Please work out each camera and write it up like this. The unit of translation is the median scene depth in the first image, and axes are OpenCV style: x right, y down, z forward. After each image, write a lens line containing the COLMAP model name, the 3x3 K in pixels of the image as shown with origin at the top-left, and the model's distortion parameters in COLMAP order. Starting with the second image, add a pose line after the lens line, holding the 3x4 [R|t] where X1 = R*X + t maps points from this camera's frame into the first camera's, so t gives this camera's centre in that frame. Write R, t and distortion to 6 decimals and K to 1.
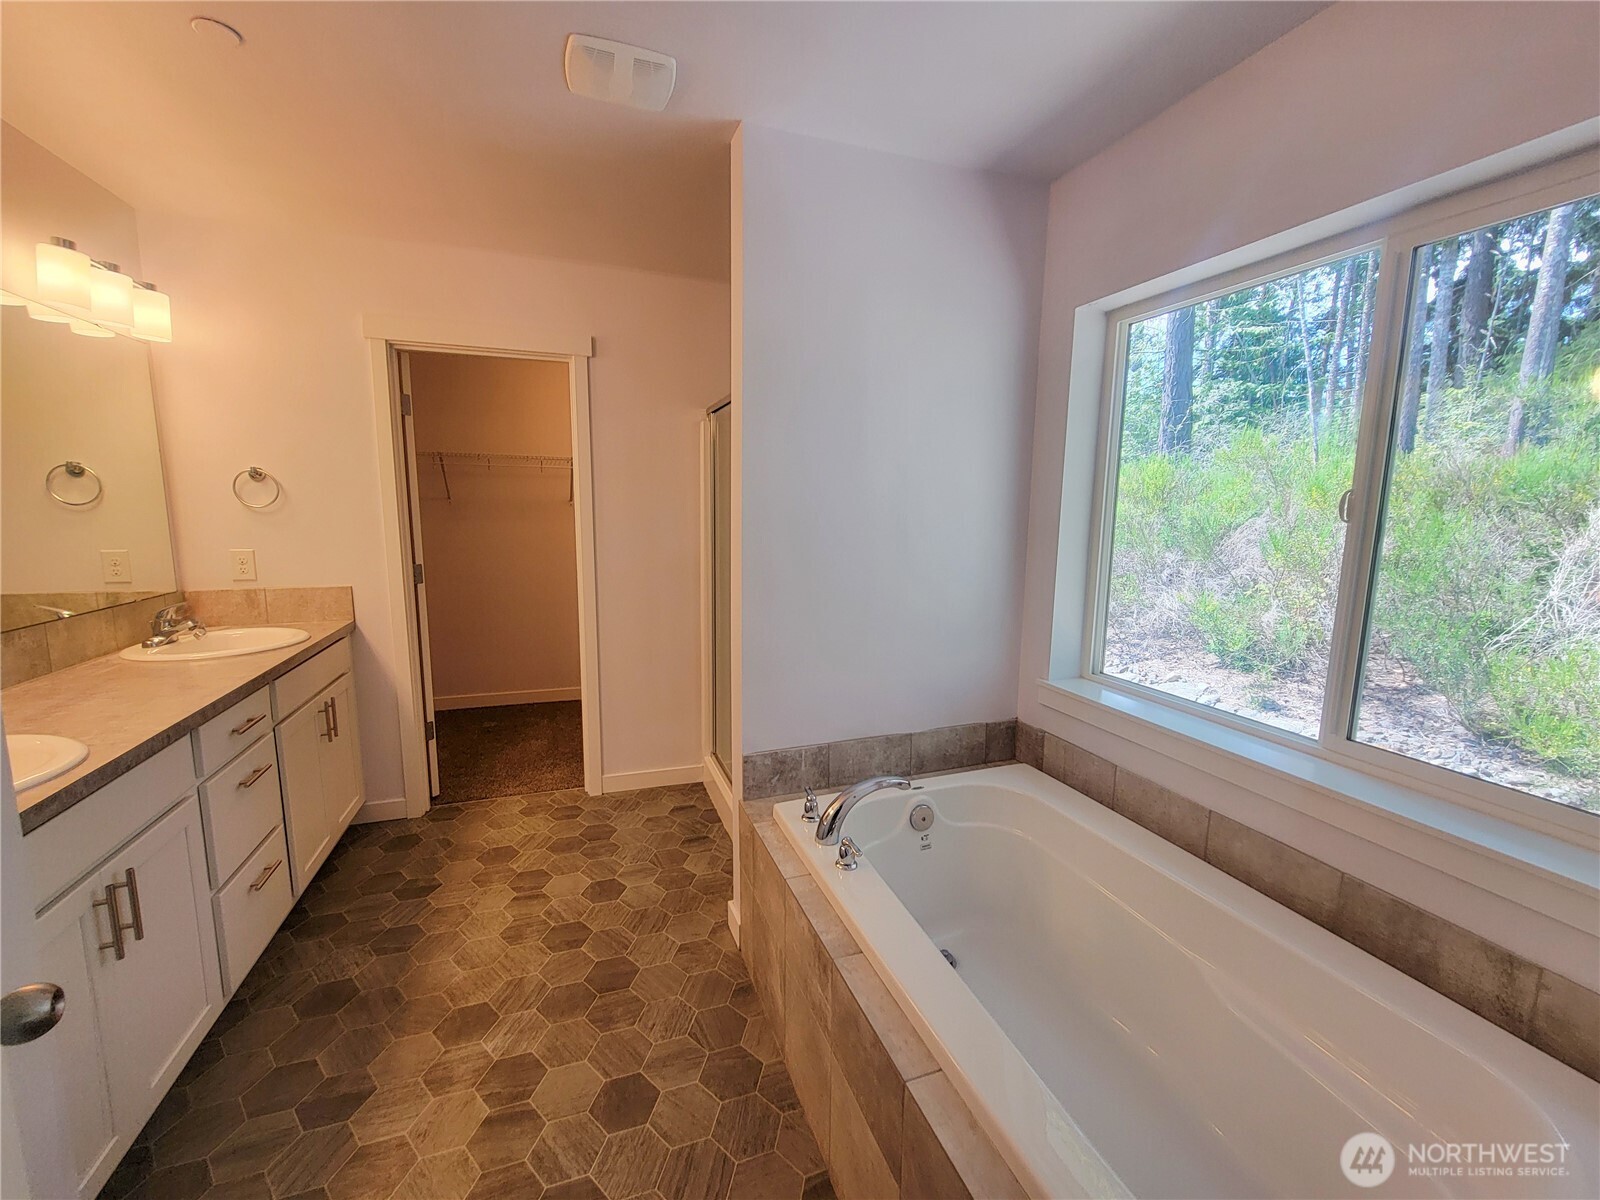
lens RADIAL K [[656.3, 0, 800.0], [0, 656.3, 600.0], [0, 0, 1]] dist [-0.000780, 0.000120]
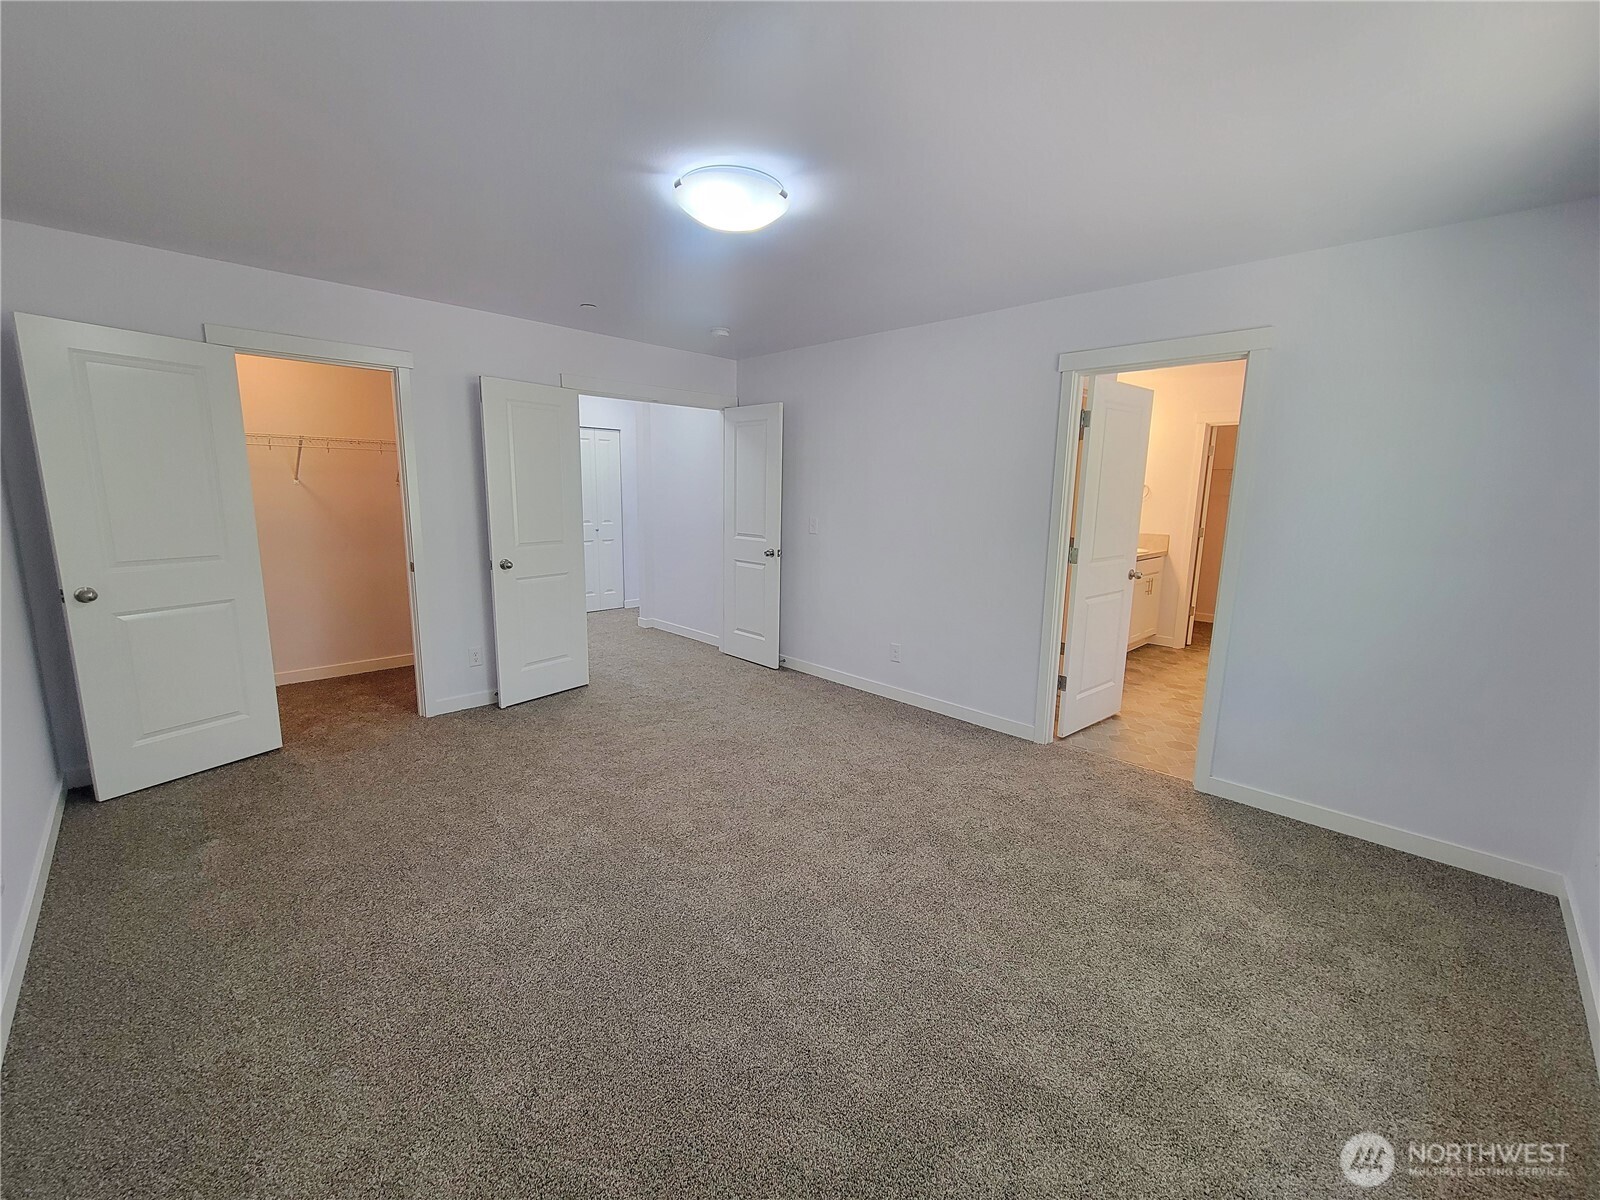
lens RADIAL K [[656.3, 0, 800.0], [0, 656.3, 600.0], [0, 0, 1]] dist [-0.000780, 0.000120]
pose [[0.424814, 0.147988, -0.893103, 0.999270], [-0.145475, 0.984886, 0.094000, 0.210437], [0.893516, 0.089991, 0.439922, -1.342332]]
